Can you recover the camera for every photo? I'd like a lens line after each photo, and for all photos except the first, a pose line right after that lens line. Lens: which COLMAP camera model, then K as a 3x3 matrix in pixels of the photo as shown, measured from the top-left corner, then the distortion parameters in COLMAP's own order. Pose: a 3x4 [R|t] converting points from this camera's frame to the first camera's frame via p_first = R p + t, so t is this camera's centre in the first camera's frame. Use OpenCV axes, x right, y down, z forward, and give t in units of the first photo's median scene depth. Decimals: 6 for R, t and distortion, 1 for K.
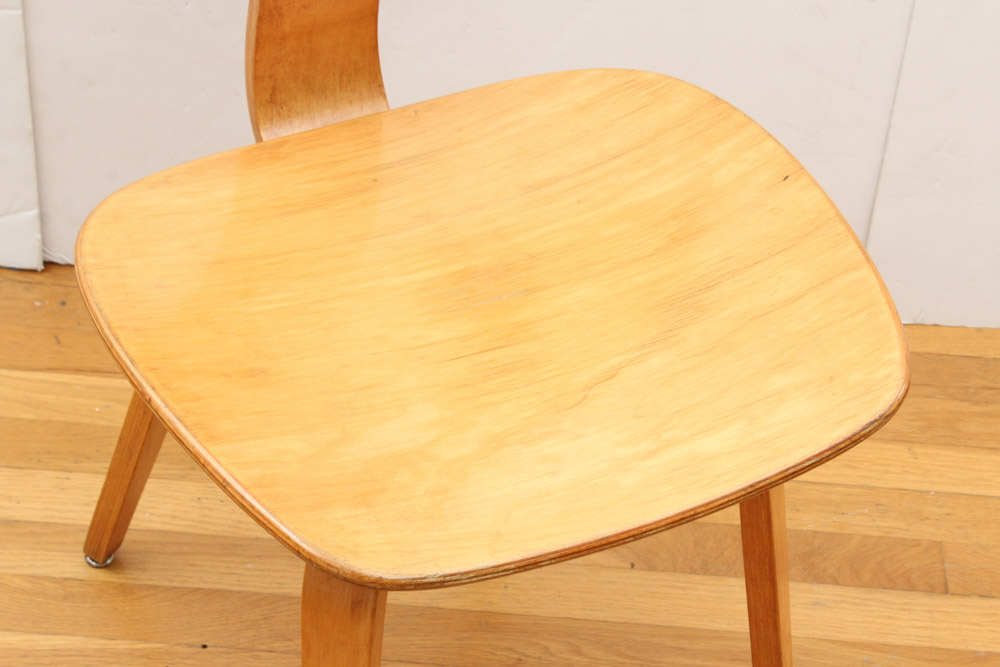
lens RADIAL K [[2280.6, 0, 499.9], [0, 2280.6, 332.5], [0, 0, 1]] dist [0.044058, 0.366479]
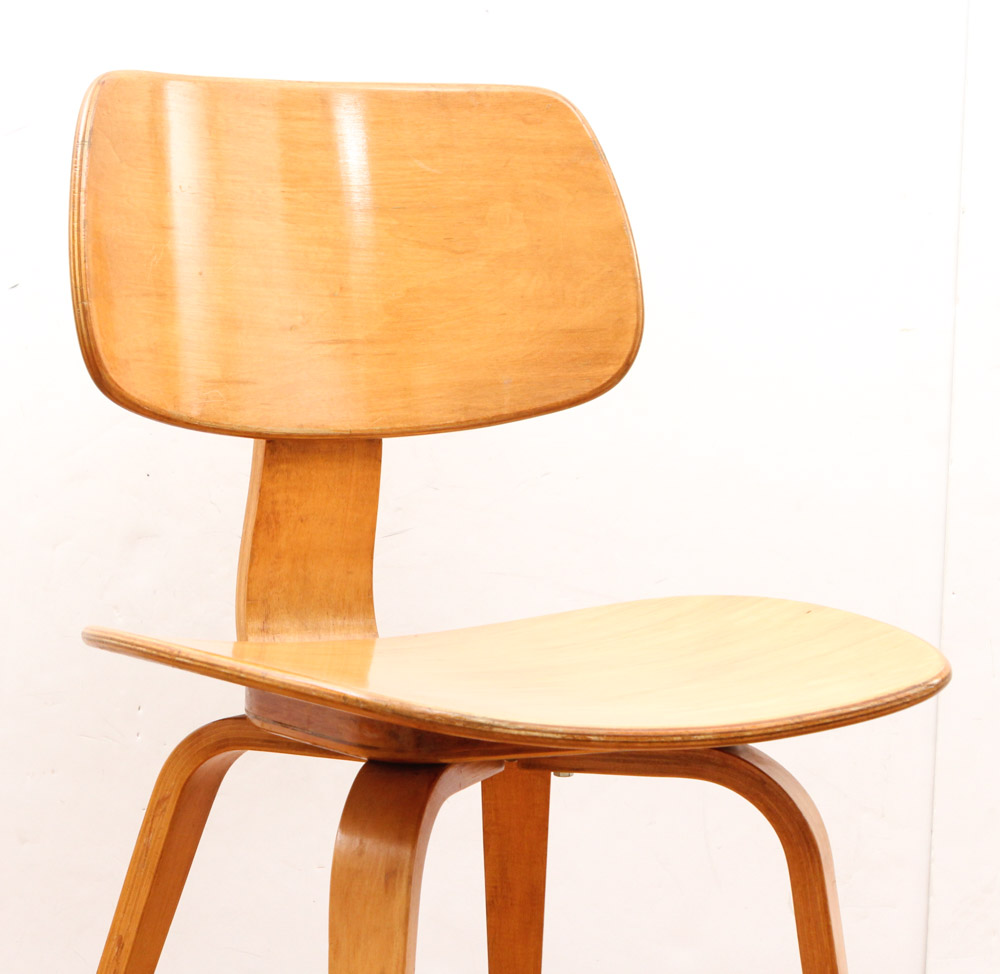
lens RADIAL K [[3438.3, 0, 454.2], [0, 3438.3, 448.6], [0, 0, 1]] dist [-0.107250, 1.806036]
pose [[0.999169, -0.019936, 0.035552, -0.071791], [0.036851, 0.814554, -0.578916, 0.681363], [-0.017418, 0.579745, 0.814612, -0.211885]]
